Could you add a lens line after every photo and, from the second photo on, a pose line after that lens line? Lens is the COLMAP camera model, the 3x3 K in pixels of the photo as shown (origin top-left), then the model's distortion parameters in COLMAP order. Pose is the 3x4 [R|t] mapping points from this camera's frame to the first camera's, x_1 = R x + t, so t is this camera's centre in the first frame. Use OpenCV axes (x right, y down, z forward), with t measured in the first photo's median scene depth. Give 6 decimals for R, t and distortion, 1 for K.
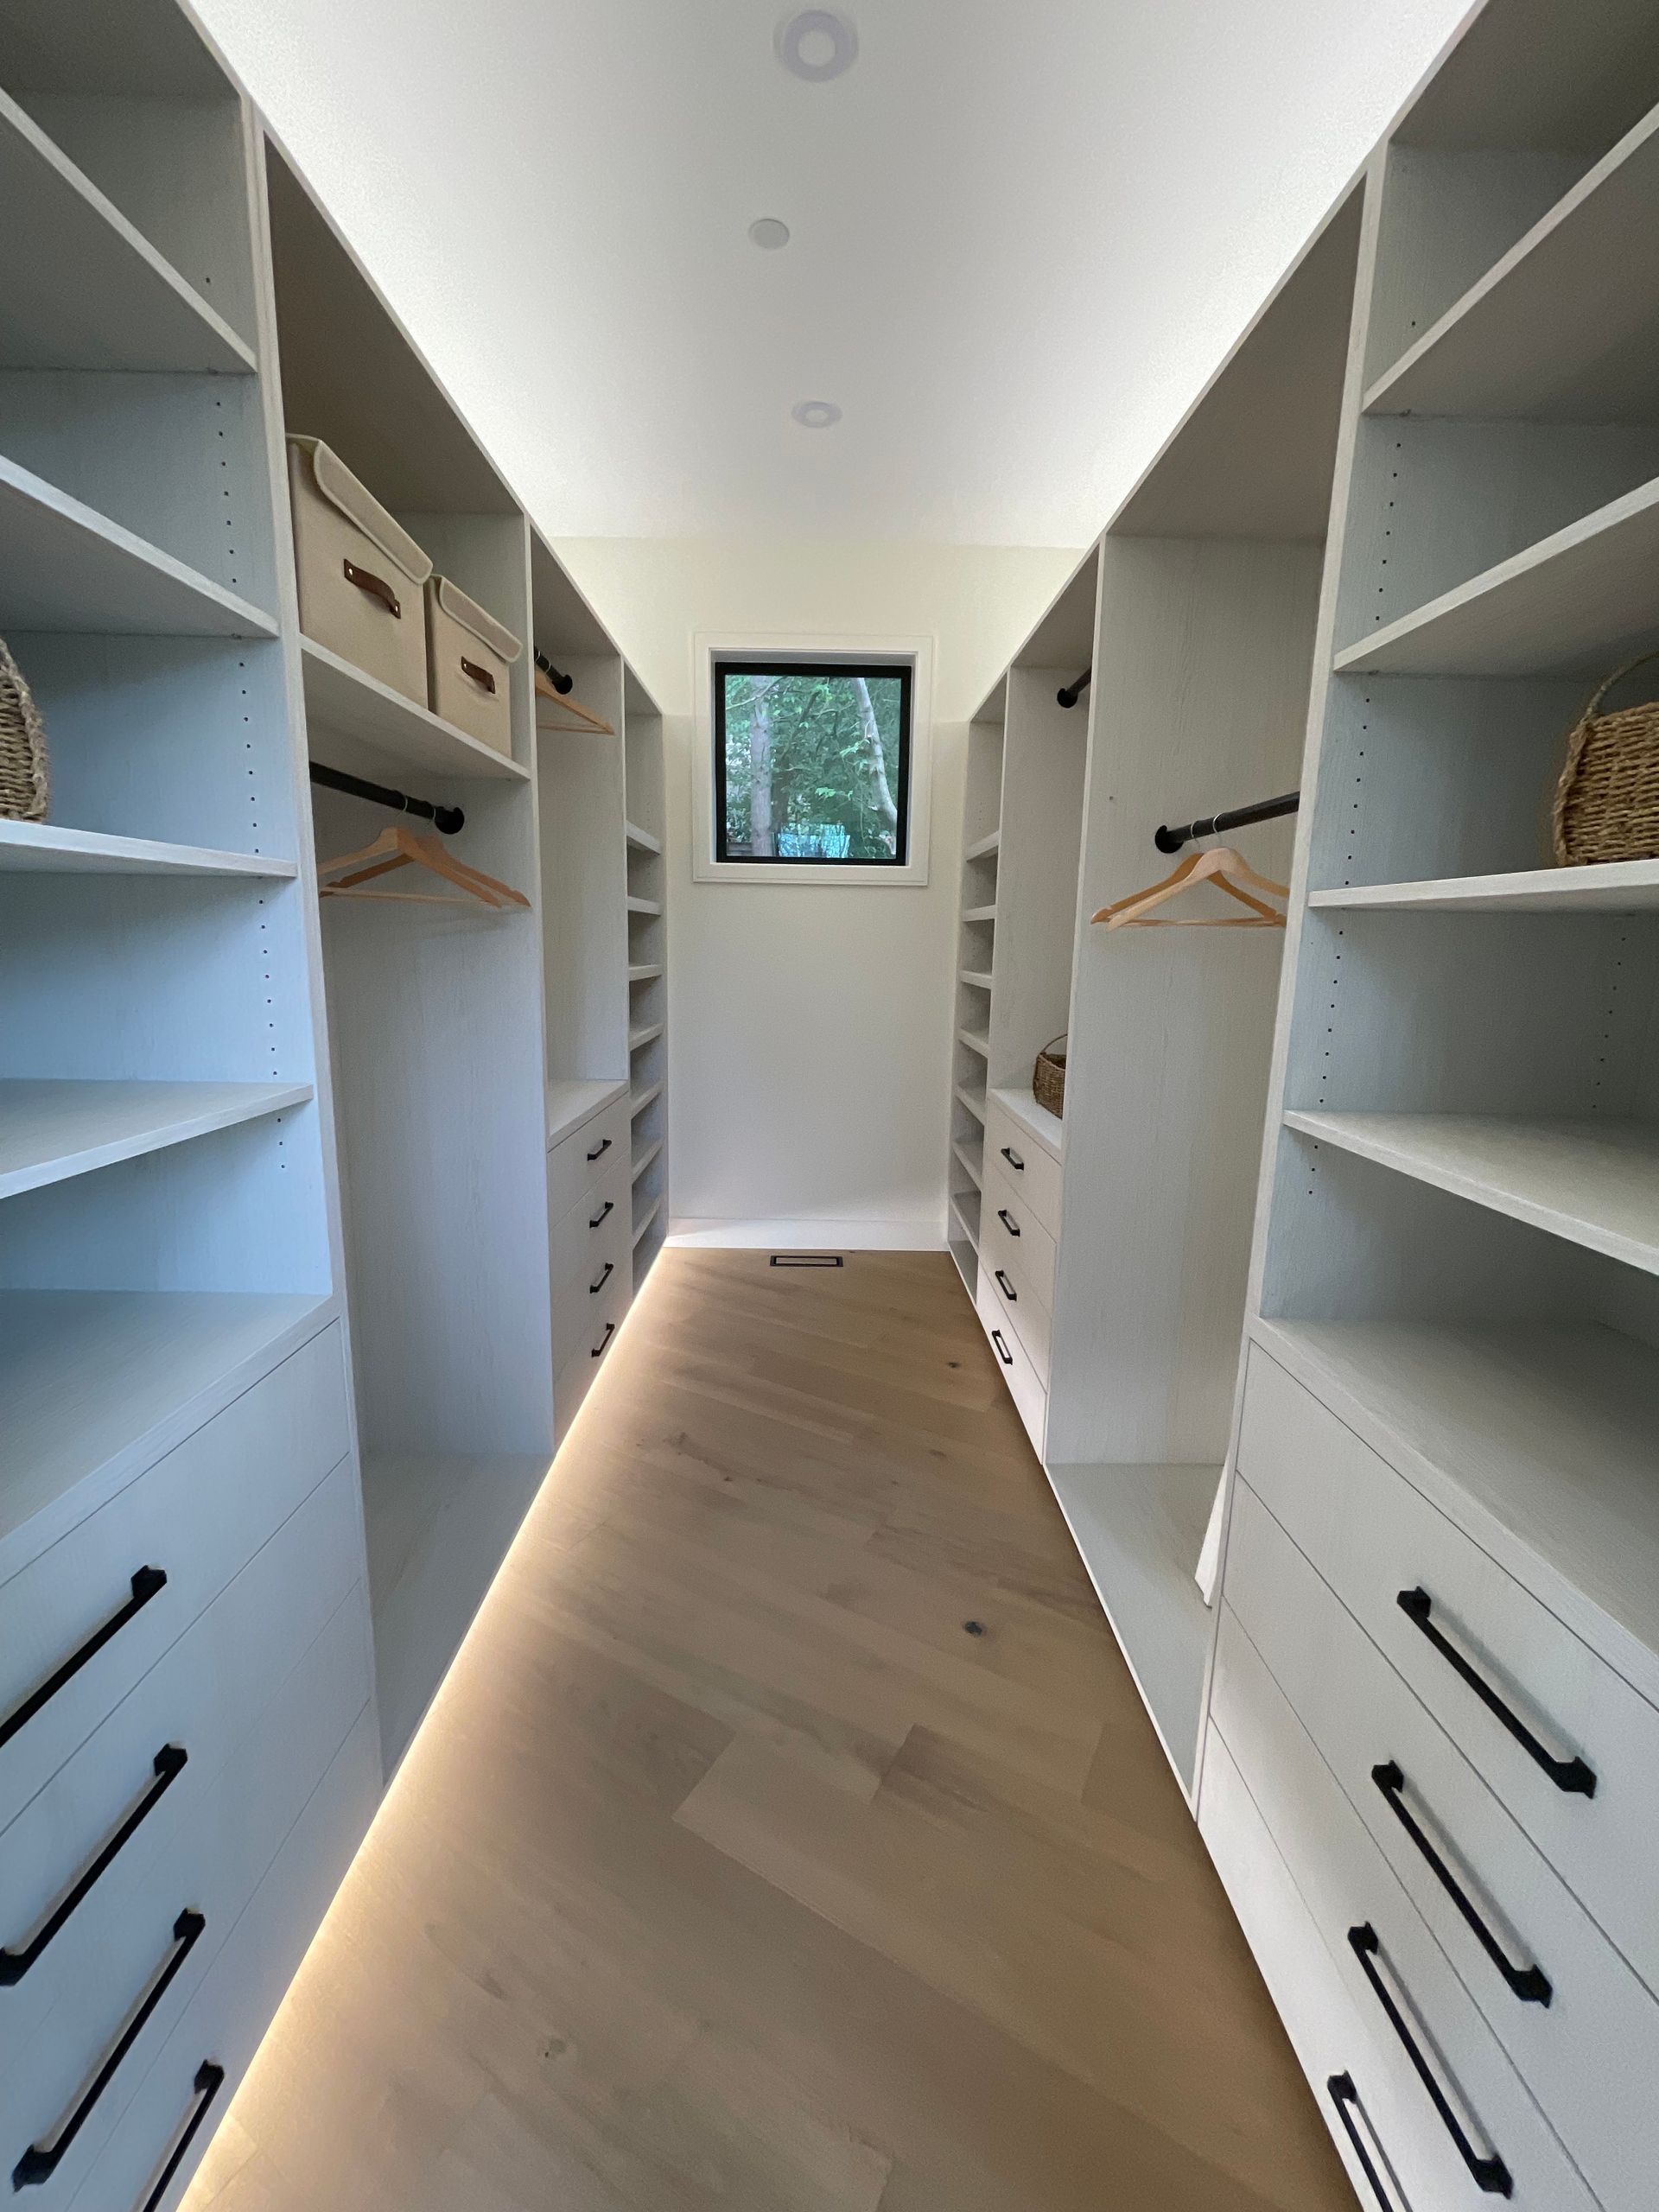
lens RADIAL K [[887.9, 0, 826.5], [0, 887.9, 1086.7], [0, 0, 1]] dist [-0.002521, 0.001314]
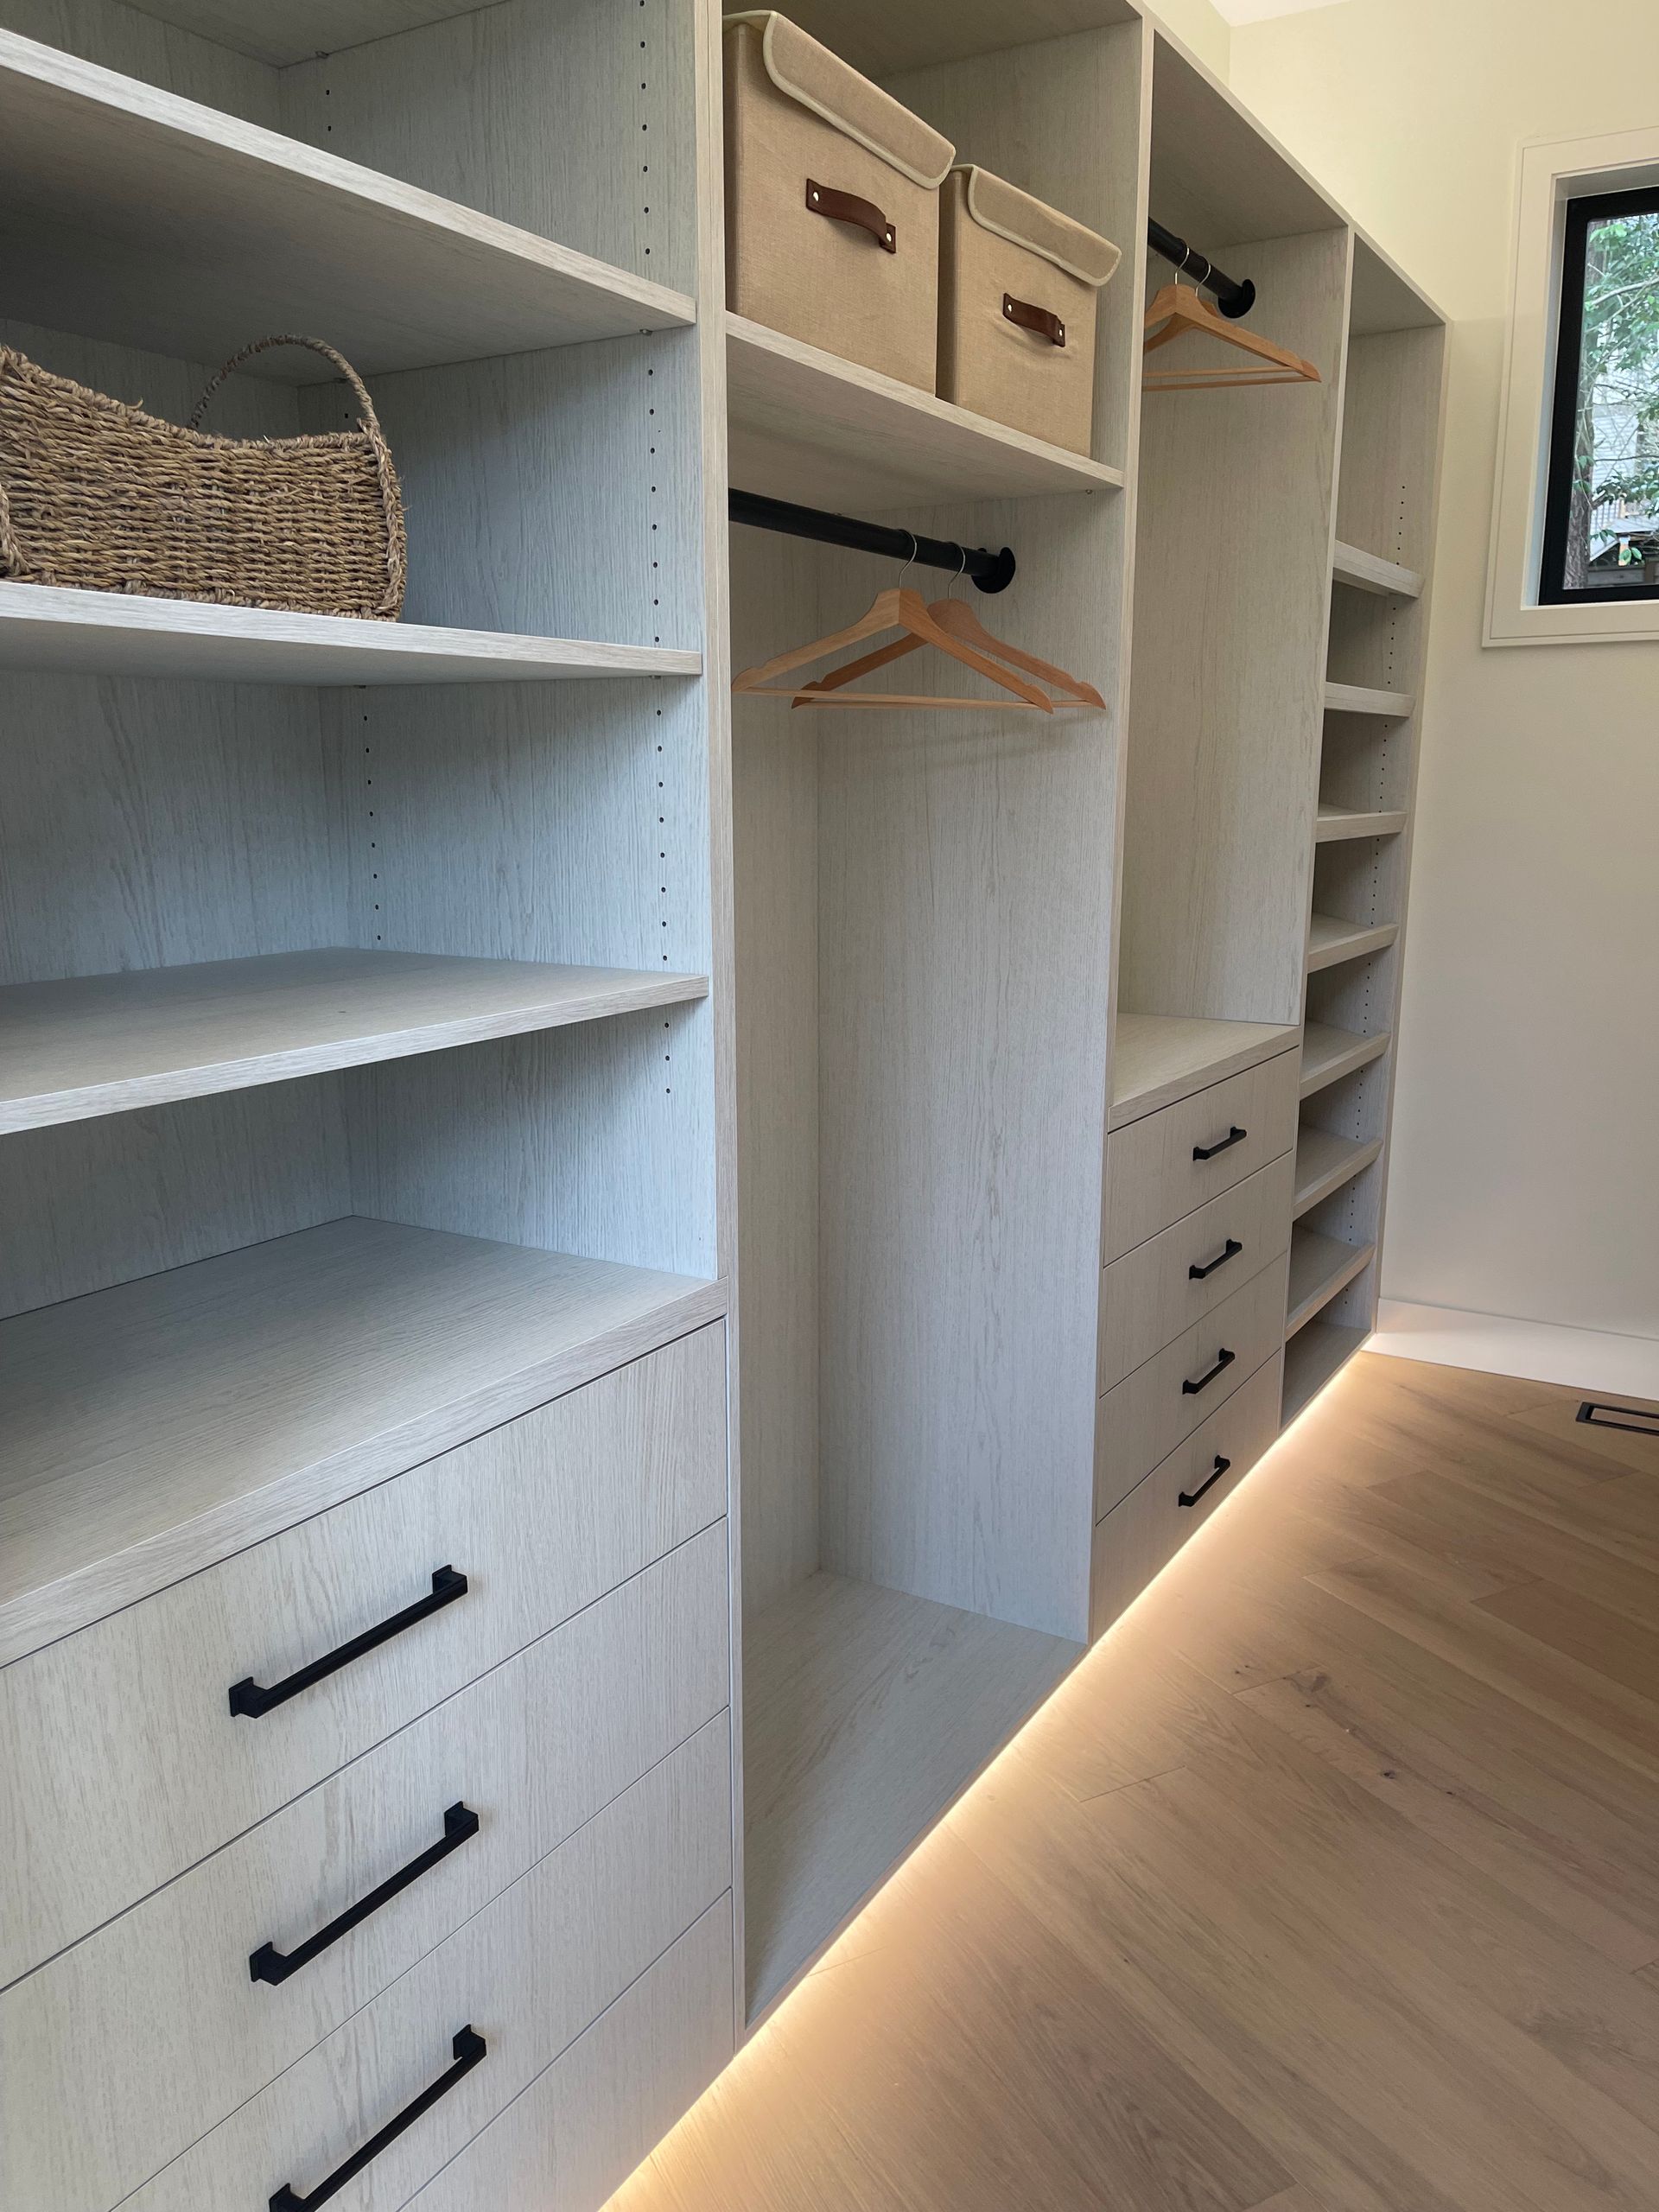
lens RADIAL K [[1686.8, 0, 833.8], [0, 1686.8, 1114.9], [0, 0, 1]] dist [0.051401, -0.068450]
pose [[0.846570, 0.077510, -0.526603, 0.128229], [-0.062204, 0.996968, 0.046742, 0.023323], [0.528630, -0.006813, 0.848825, -0.043122]]
